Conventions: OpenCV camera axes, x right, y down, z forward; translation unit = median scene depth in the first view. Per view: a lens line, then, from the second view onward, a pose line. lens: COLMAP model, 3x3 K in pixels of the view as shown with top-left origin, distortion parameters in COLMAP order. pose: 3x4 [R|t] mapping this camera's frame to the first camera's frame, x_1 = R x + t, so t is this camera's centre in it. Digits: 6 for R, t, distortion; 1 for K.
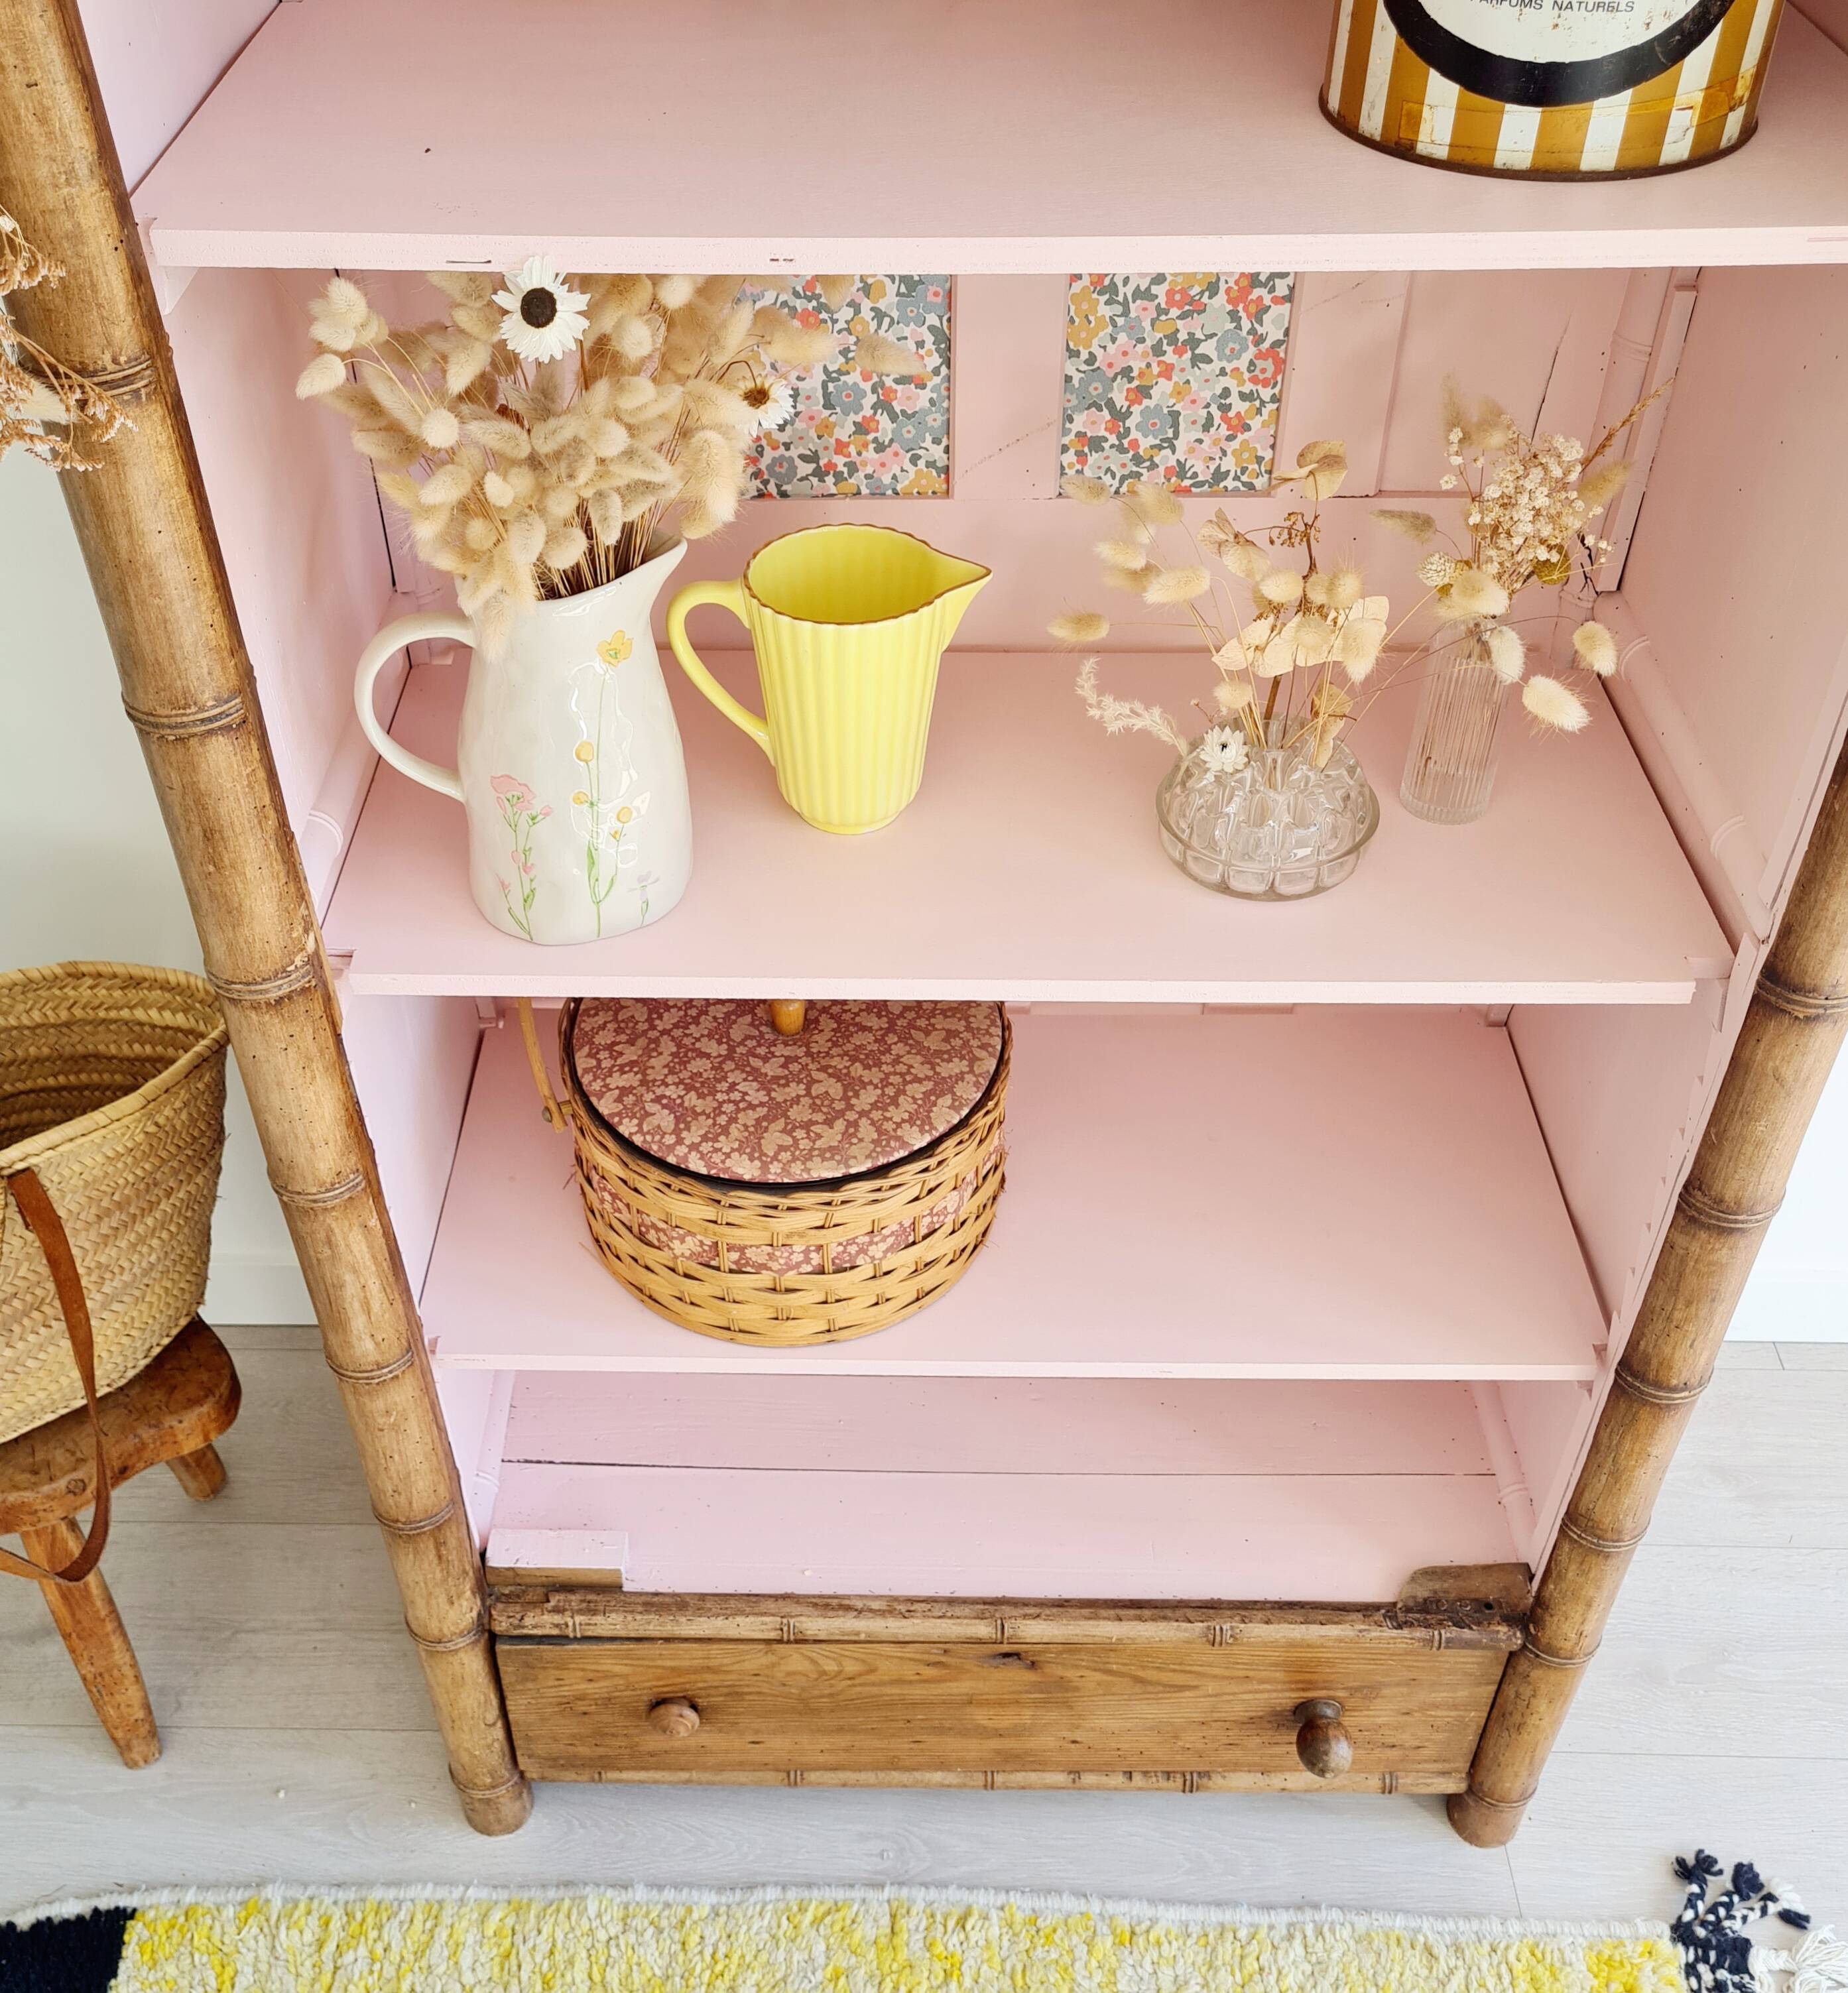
lens RADIAL K [[2024.0, 0, 838.4], [0, 2024.0, 995.7], [0, 0, 1]] dist [0.033531, 0.000000]
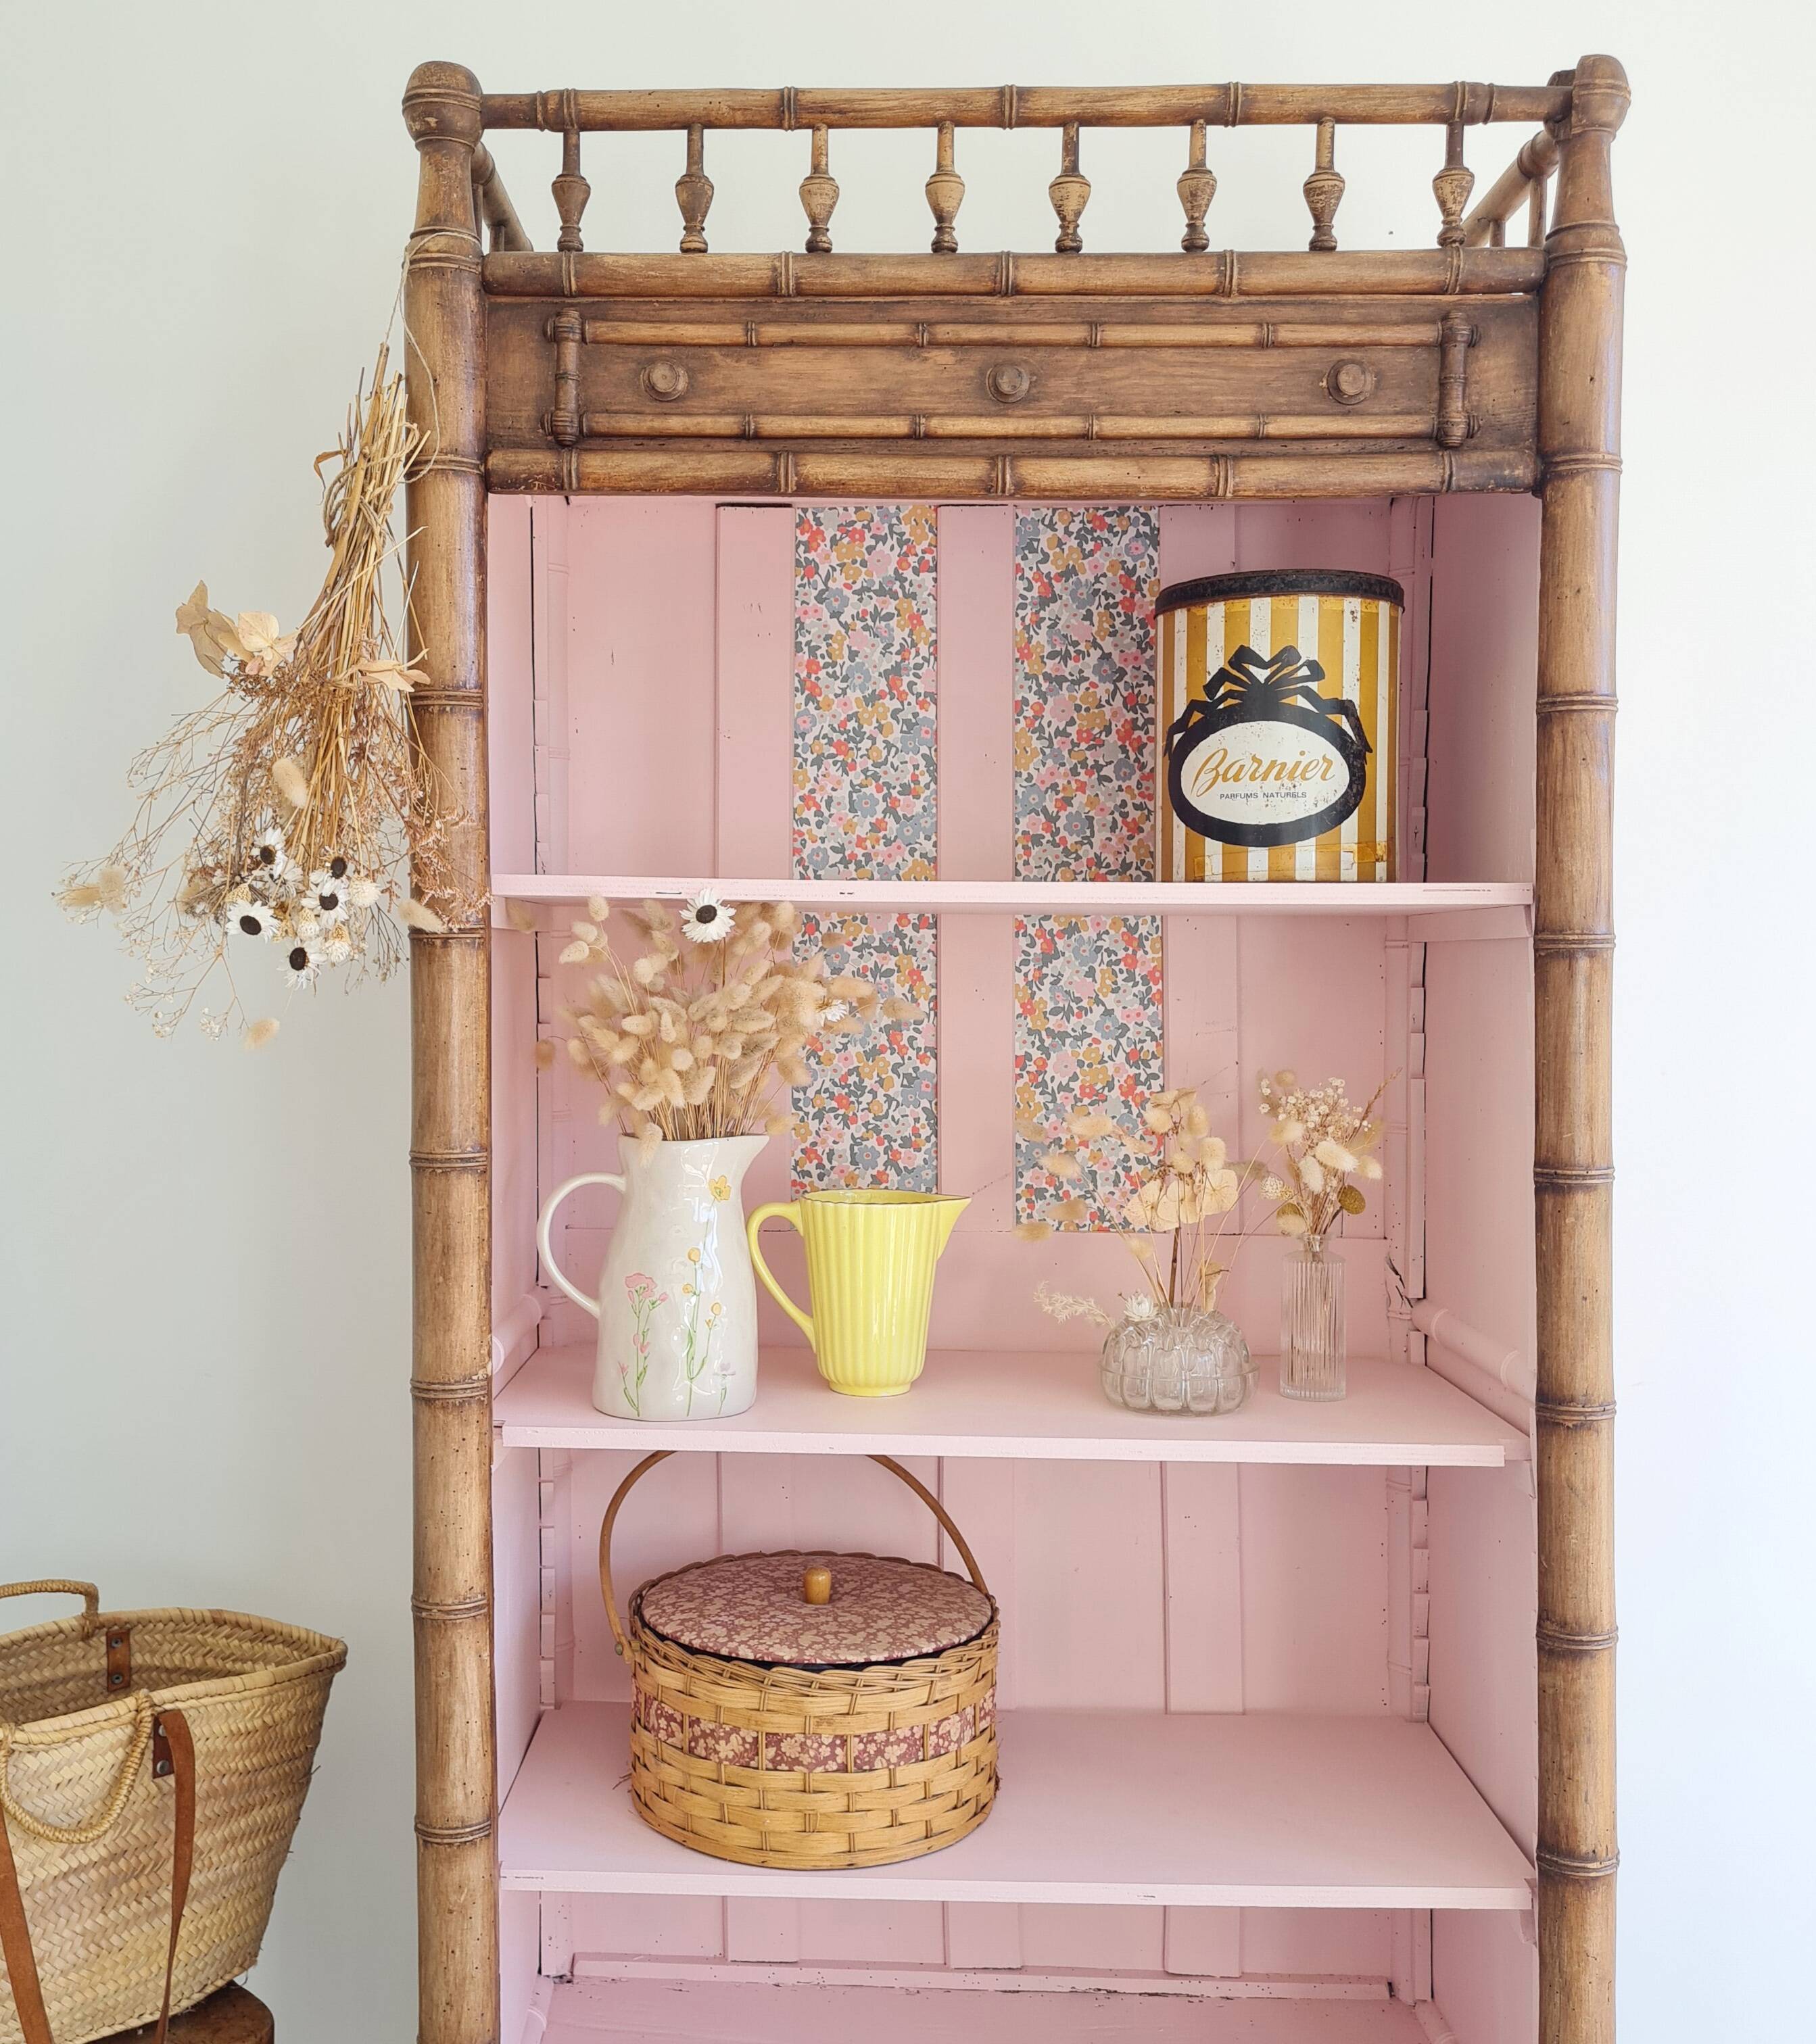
lens RADIAL K [[2059.5, 0, 792.6], [0, 2059.5, 1006.3], [0, 0, 1]] dist [0.037793, 0.000000]
pose [[0.999717, 0.021038, -0.011068, -0.035128], [-0.023243, 0.767407, -0.640739, 0.573447], [-0.004986, 0.640815, 0.767679, -0.206051]]
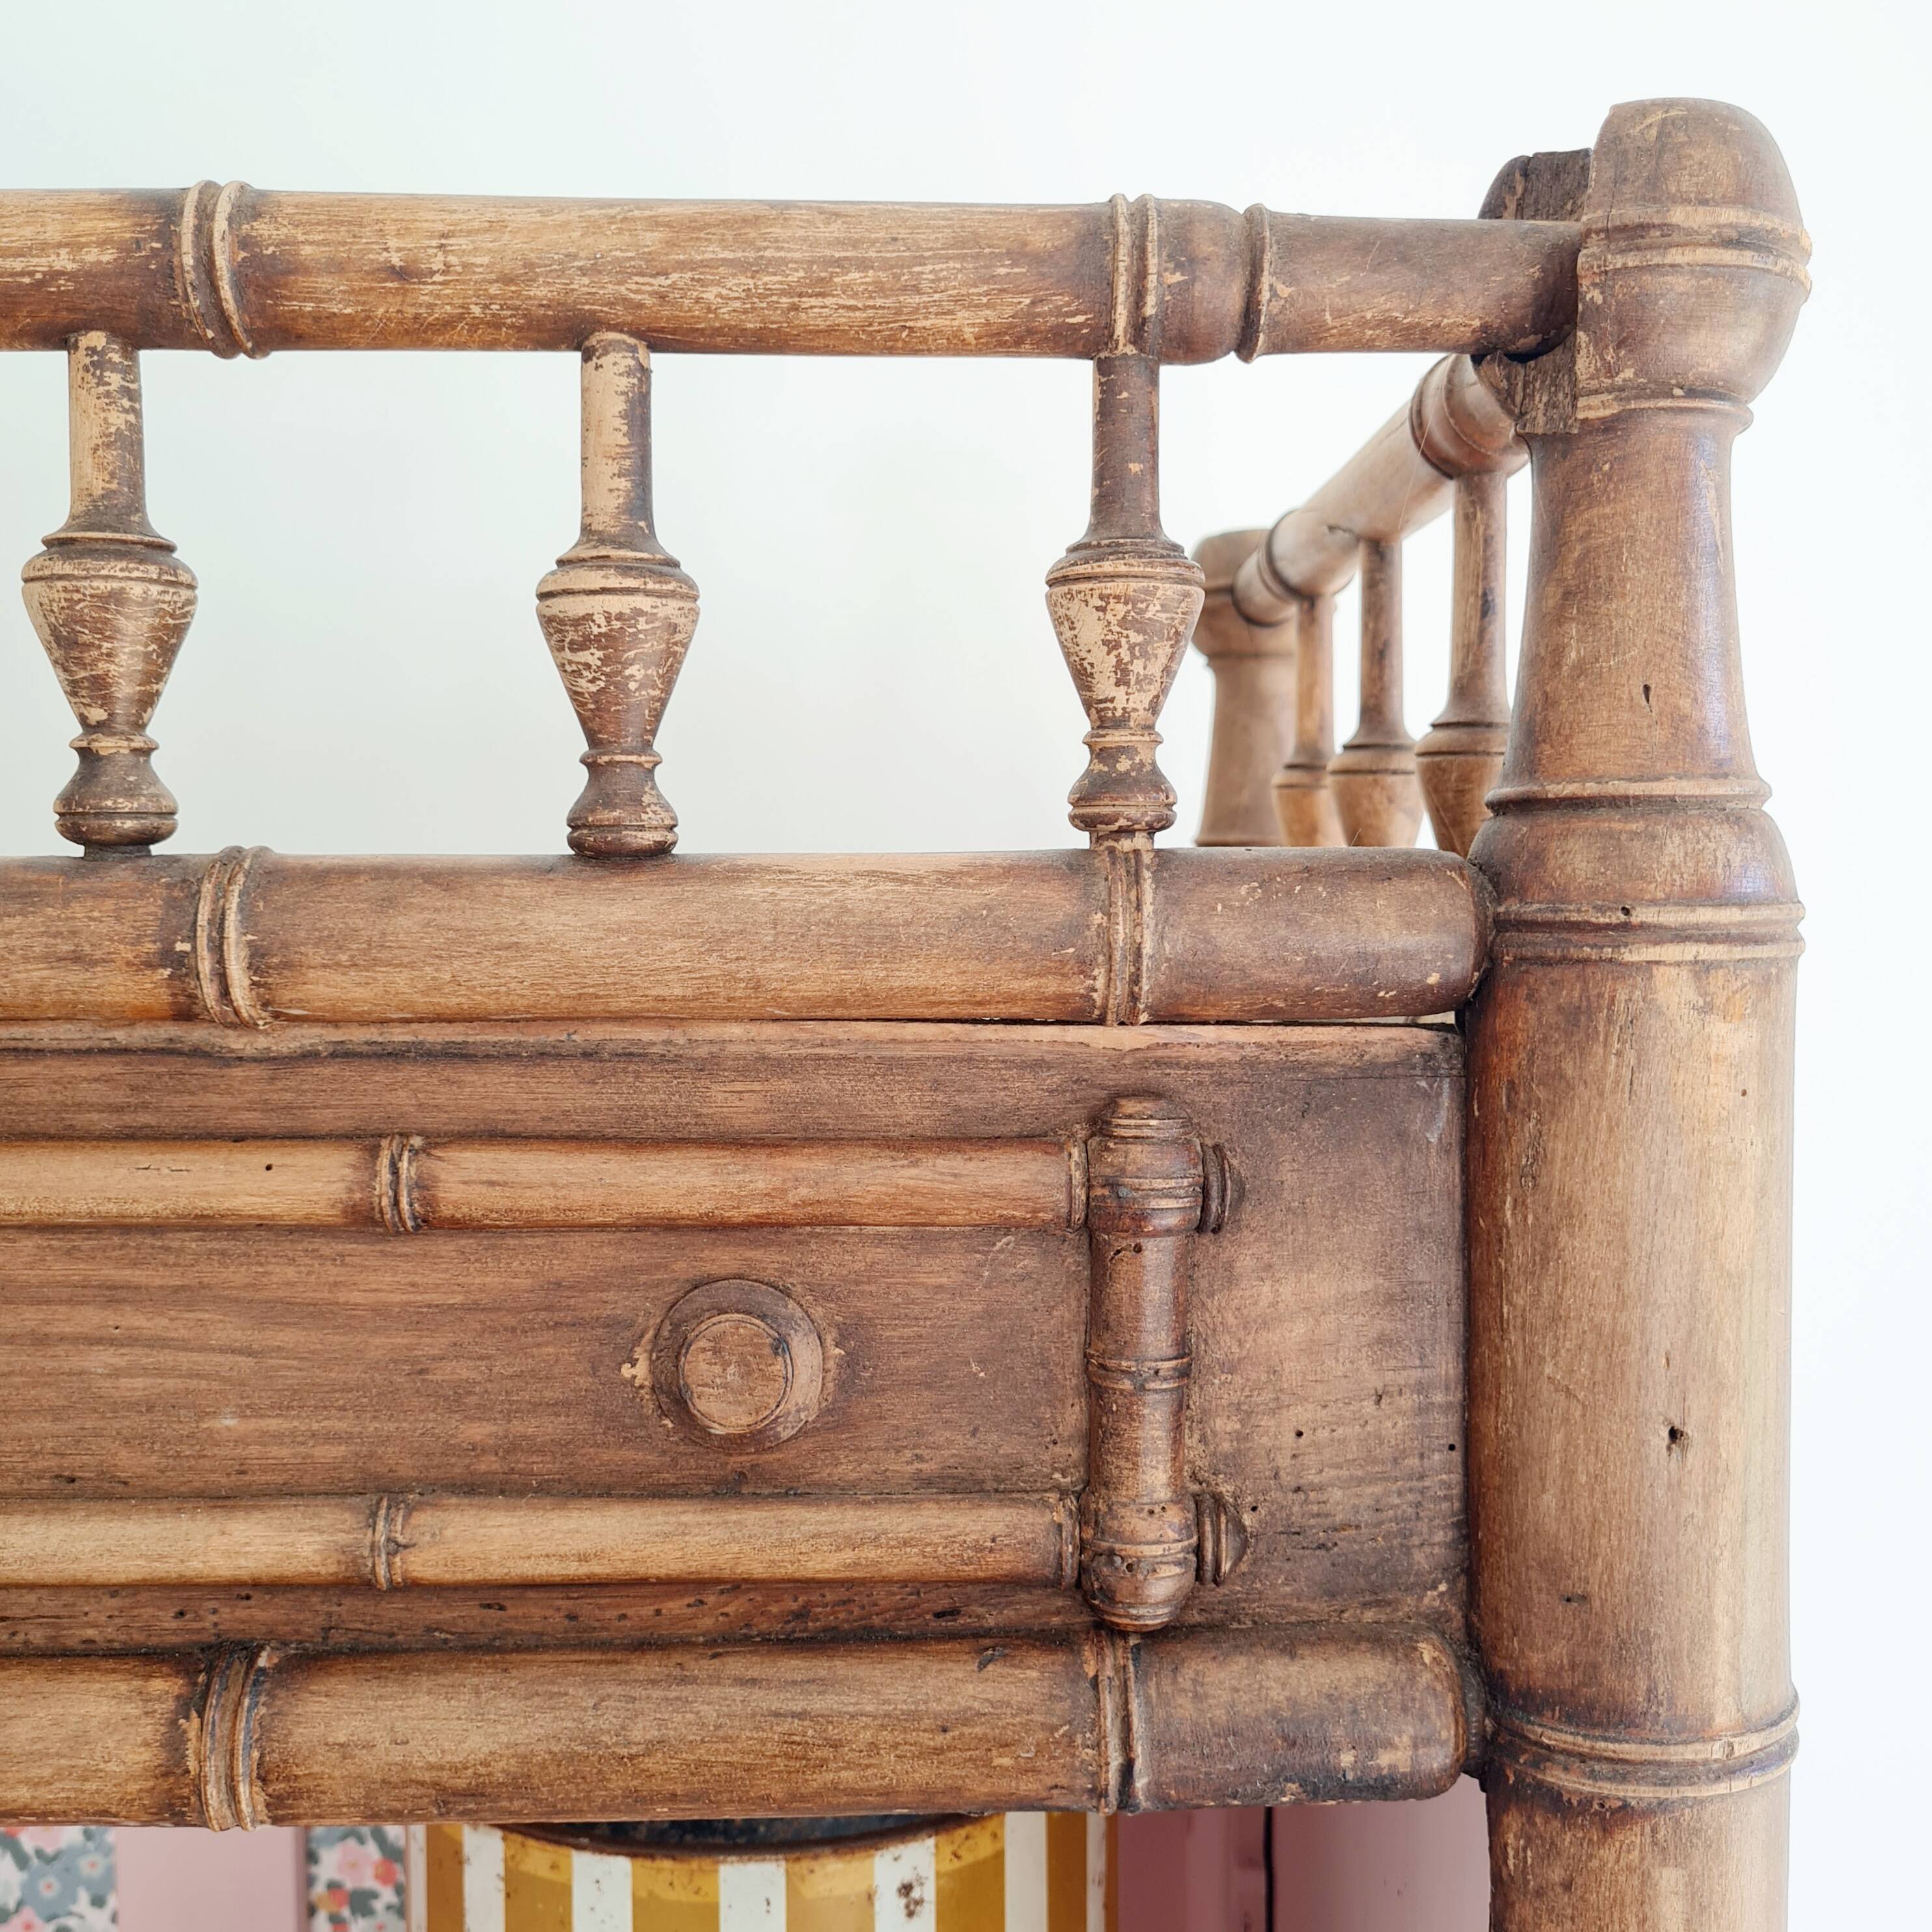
lens RADIAL K [[1946.6, 0, 954.7], [0, 1946.6, 954.1], [0, 0, 1]] dist [0.039102, 0.000000]
pose [[0.999168, 0.008462, 0.039902, 0.272383], [0.018770, 0.773130, -0.633970, -0.305374], [-0.036214, 0.634191, 0.772328, 0.202711]]
